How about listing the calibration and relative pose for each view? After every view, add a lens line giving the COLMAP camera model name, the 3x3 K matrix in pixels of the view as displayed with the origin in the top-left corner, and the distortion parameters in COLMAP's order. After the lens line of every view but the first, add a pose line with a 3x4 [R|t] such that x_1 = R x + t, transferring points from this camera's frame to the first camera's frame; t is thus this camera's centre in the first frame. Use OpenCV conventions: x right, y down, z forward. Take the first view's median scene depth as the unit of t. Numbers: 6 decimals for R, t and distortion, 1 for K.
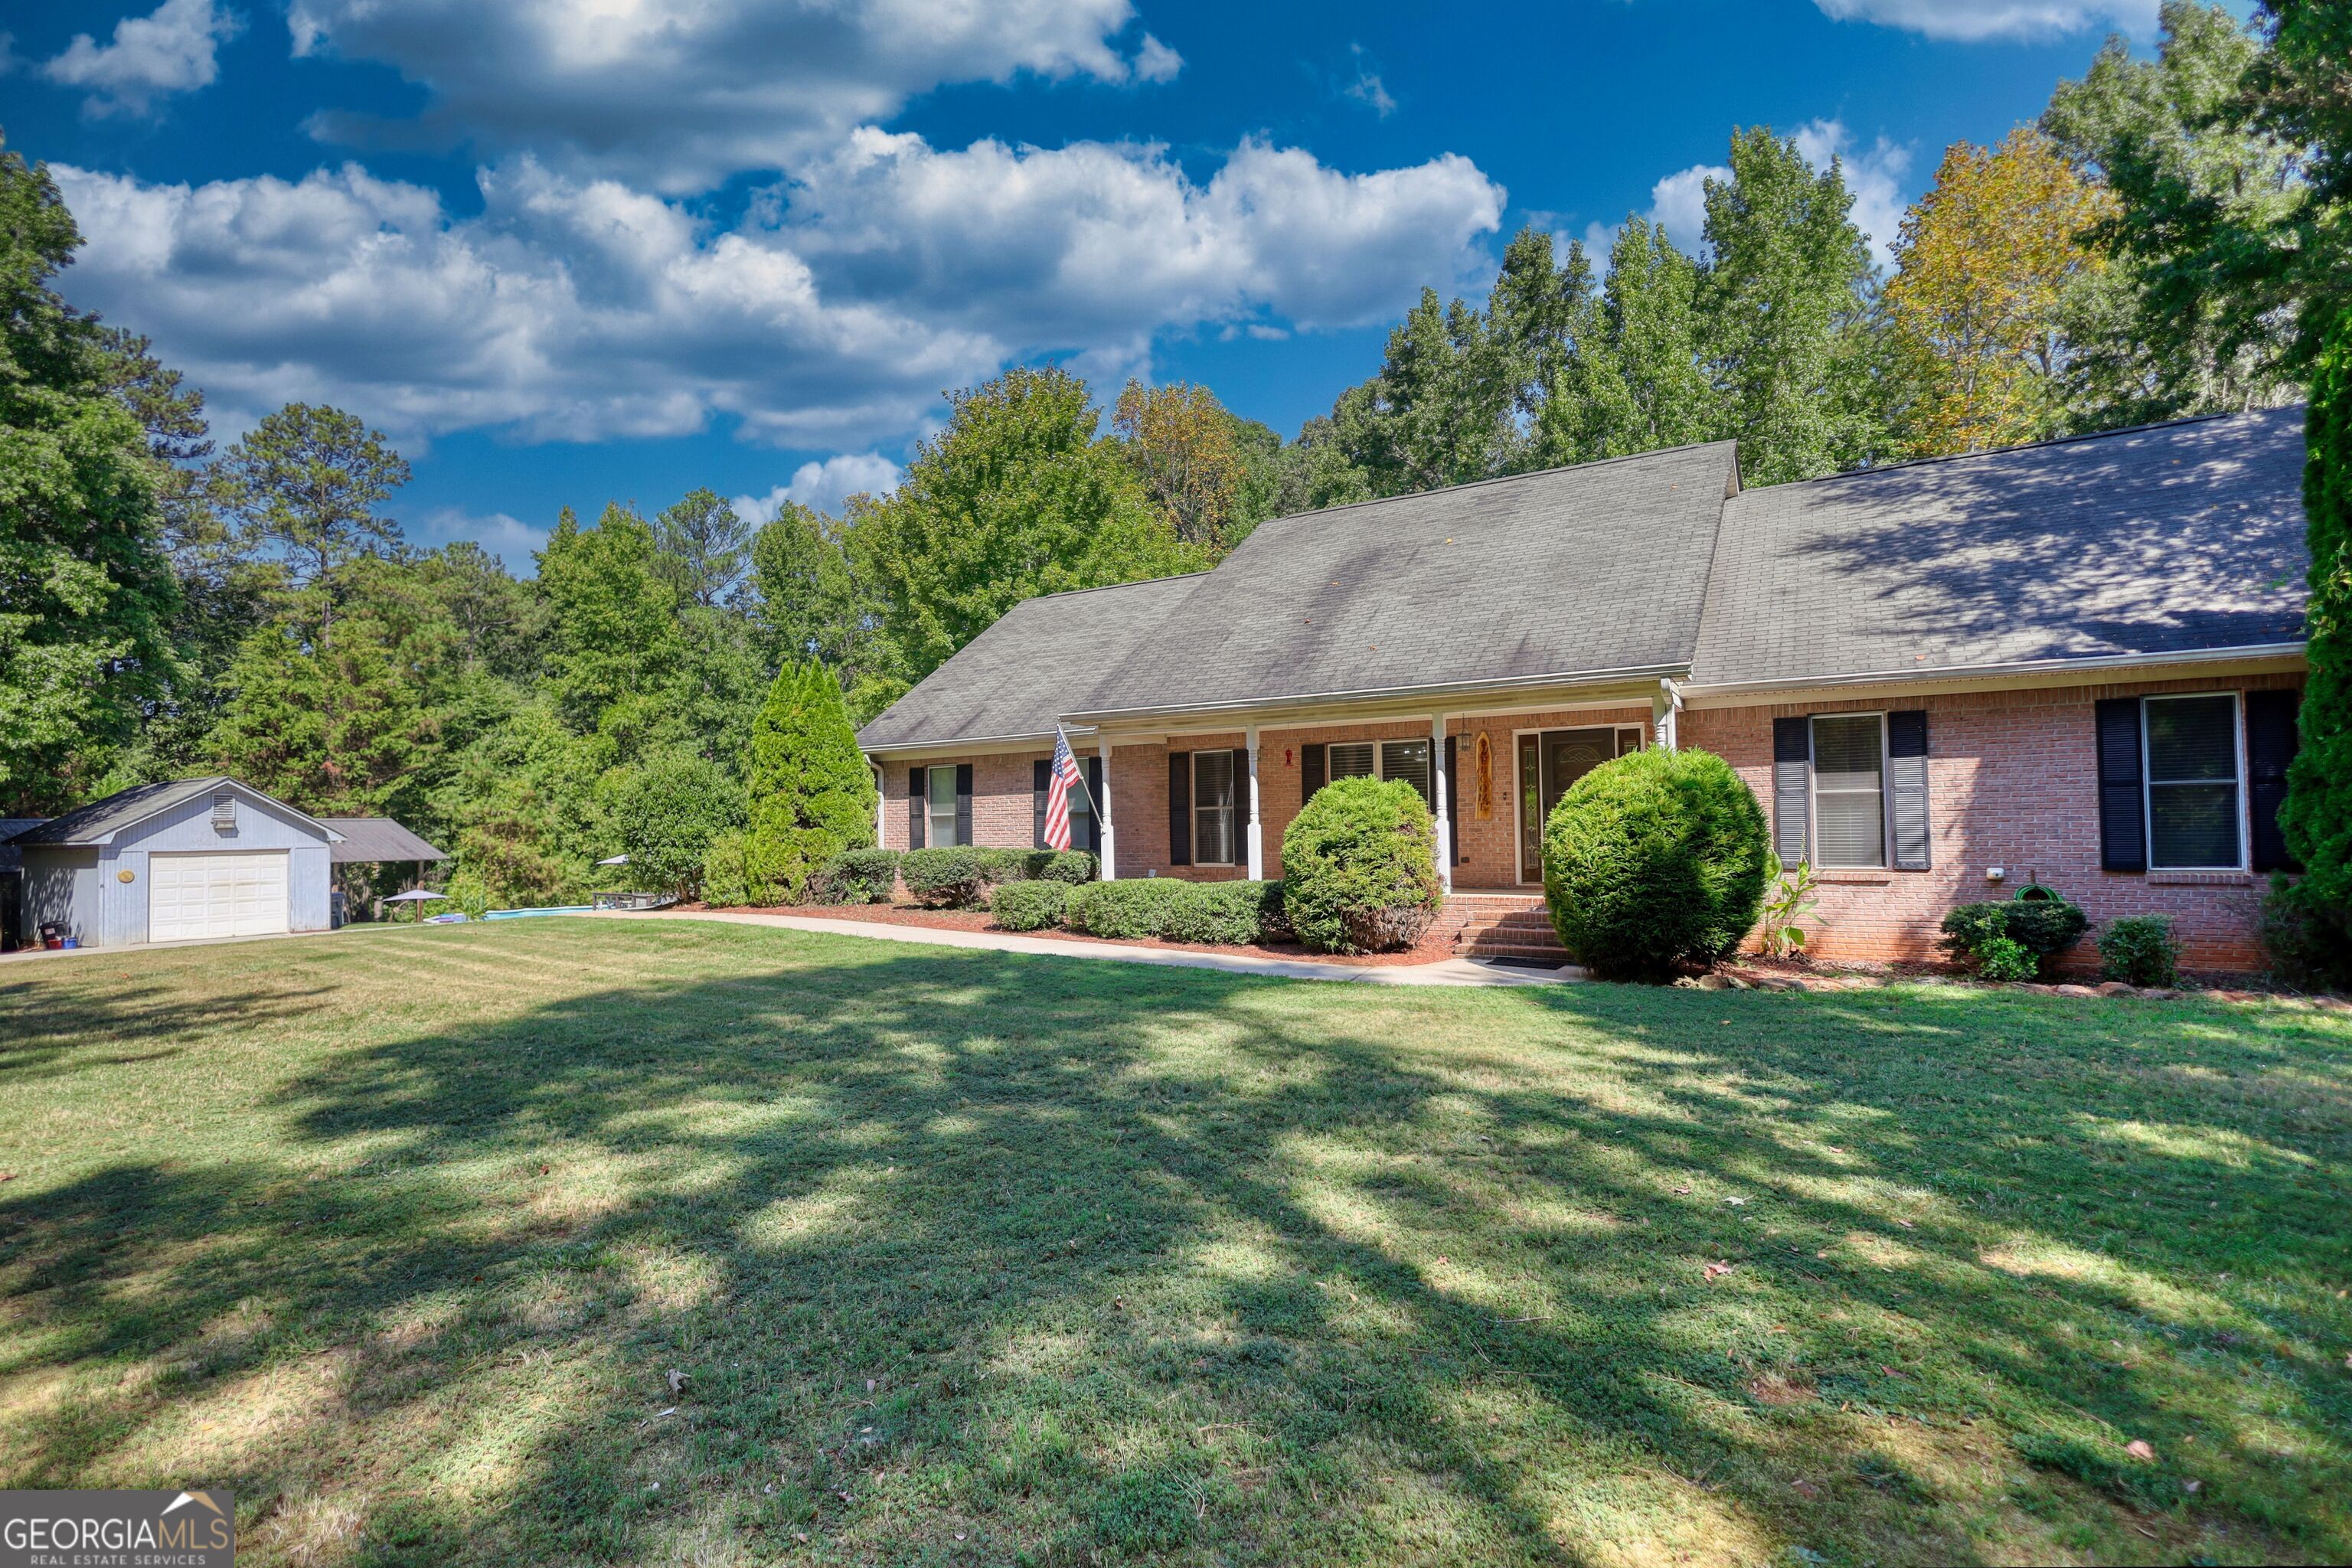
lens RADIAL K [[981.1, 0, 1080.0], [0, 981.1, 810.6], [0, 0, 1]] dist [-0.001108, -0.000101]
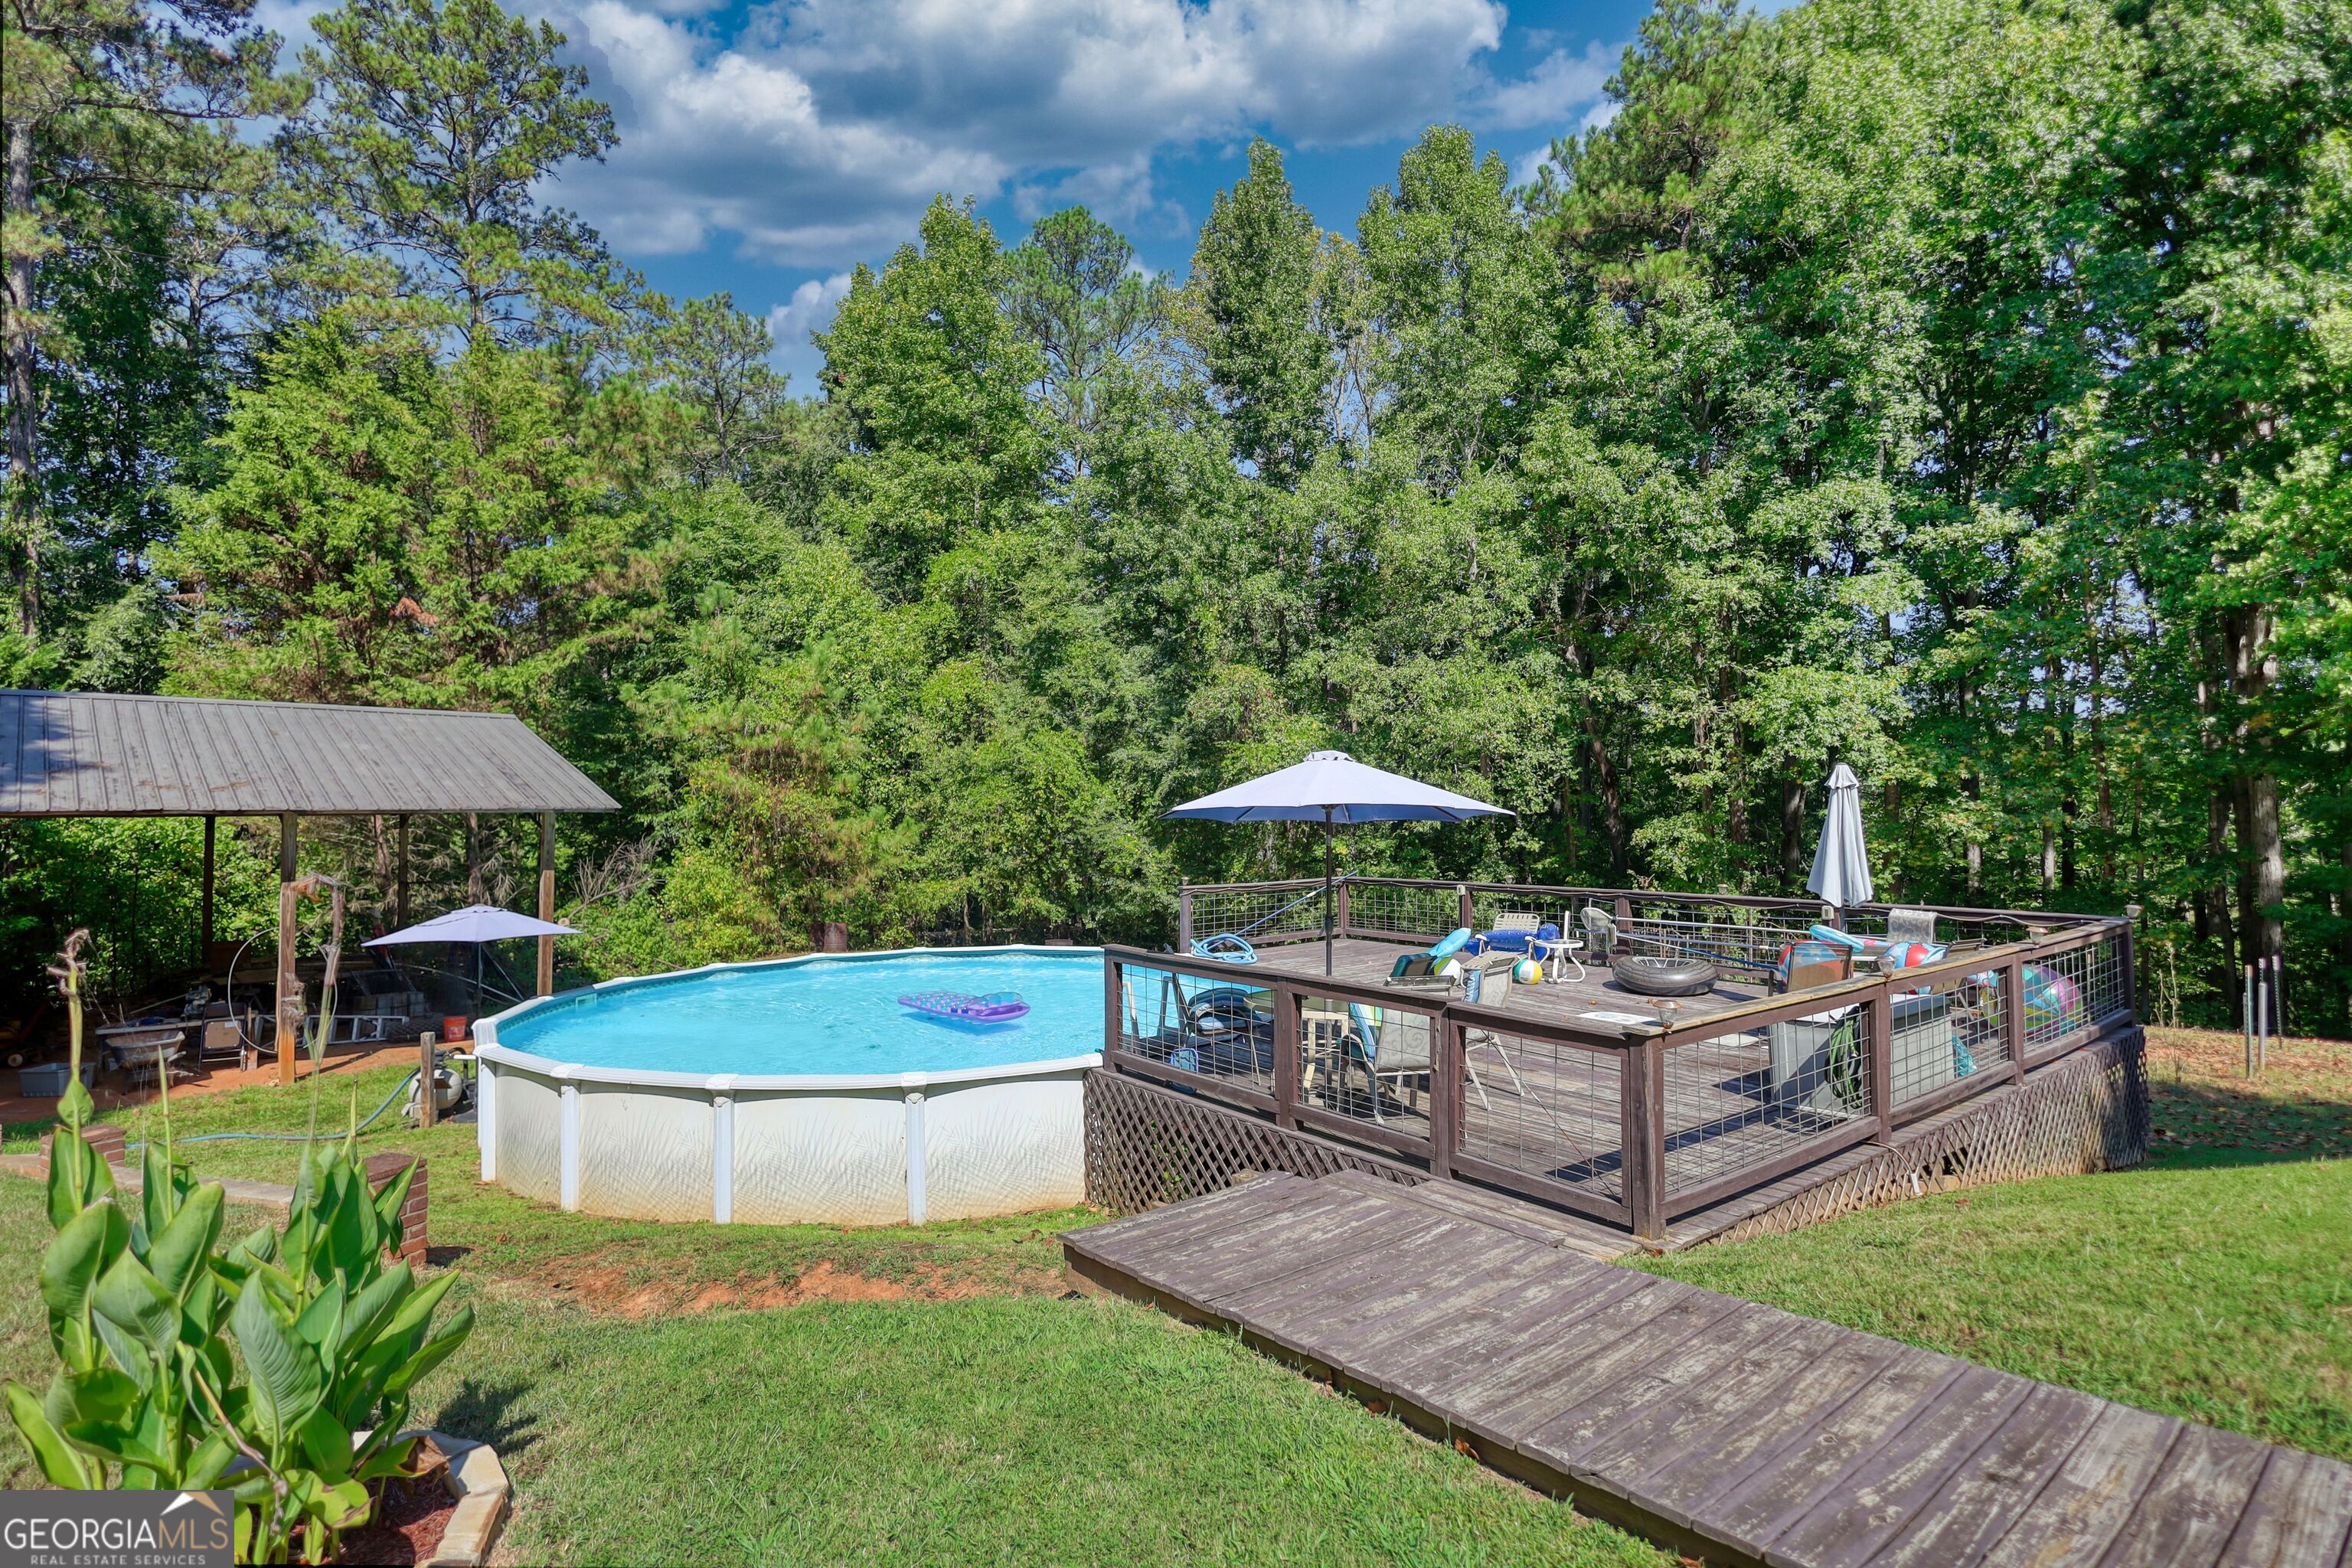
lens RADIAL K [[981.1, 0, 1080.0], [0, 981.1, 810.6], [0, 0, 1]] dist [-0.001108, -0.000101]
pose [[0.971955, 0.003619, -0.235139, -0.313932], [0.000445, 0.999851, 0.017228, 0.035156], [0.235167, -0.016850, 0.971809, 0.549181]]
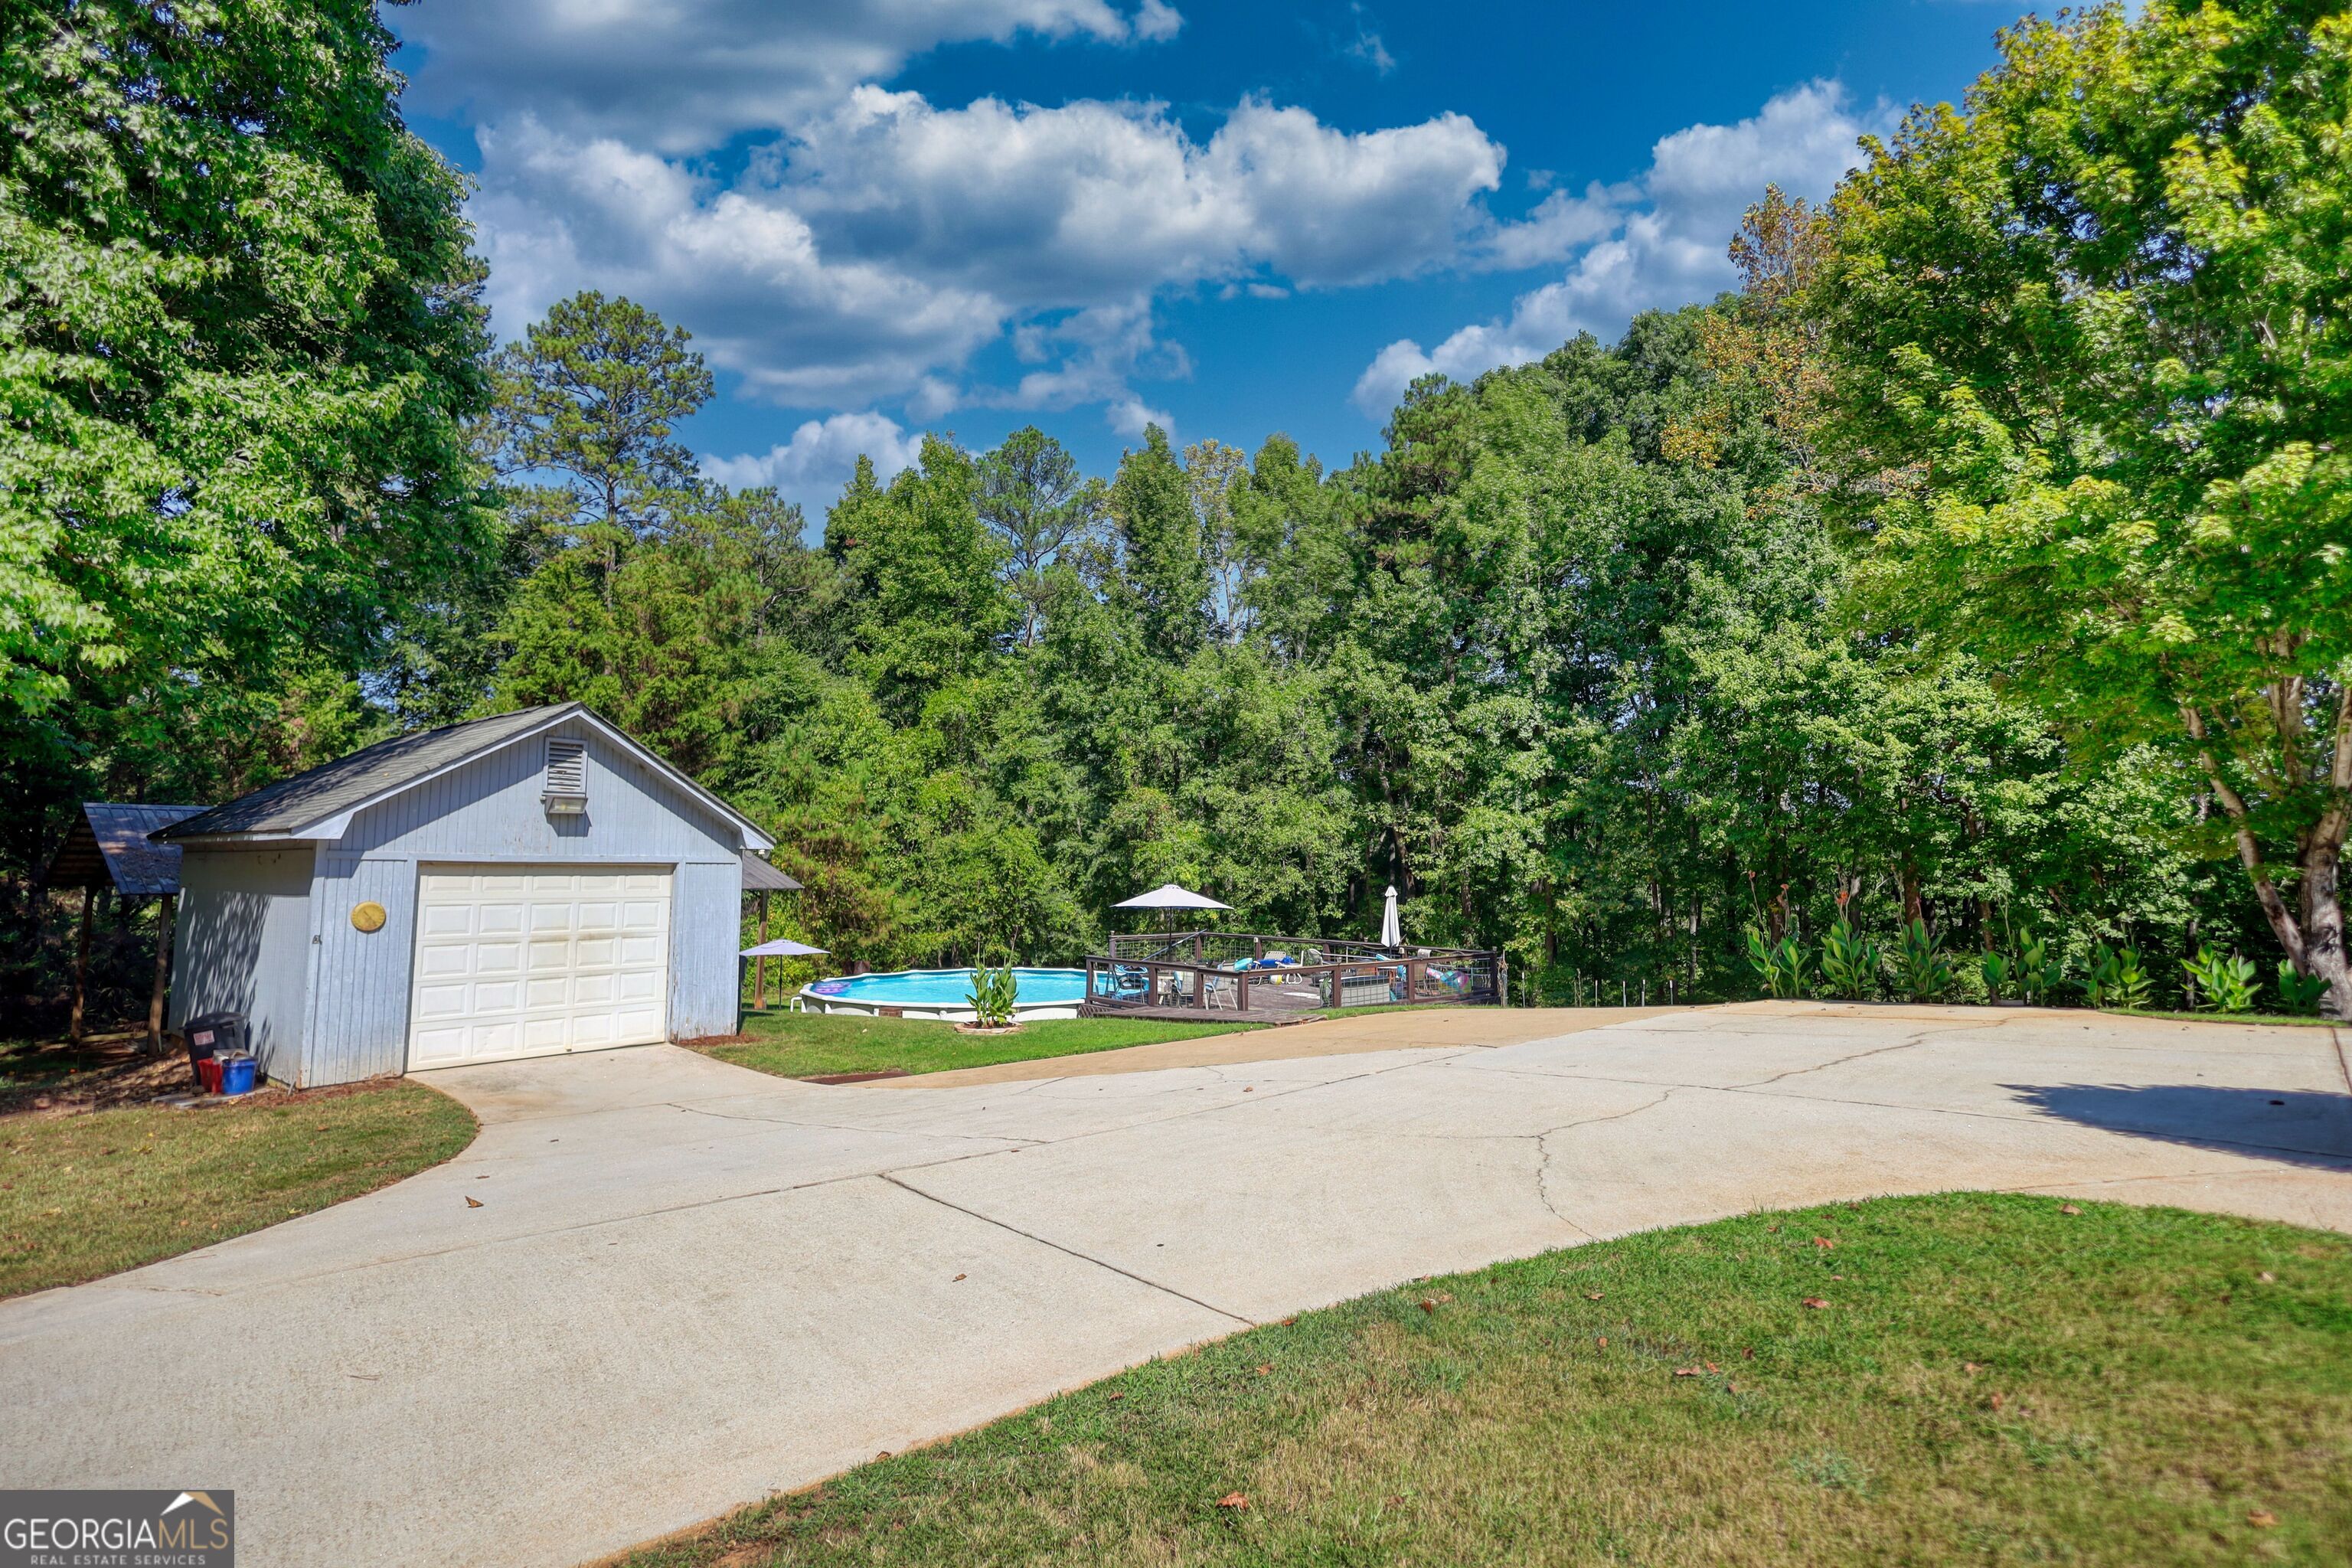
lens RADIAL K [[1000.1, 0, 1084.2], [0, 1000.1, 788.3], [0, 0, 1]] dist [0.012321, -0.000051]
pose [[0.989545, 0.012339, -0.143699, -0.289680], [-0.021113, 0.997994, -0.059691, 0.014767], [0.142674, 0.062101, 0.987820, 0.291710]]
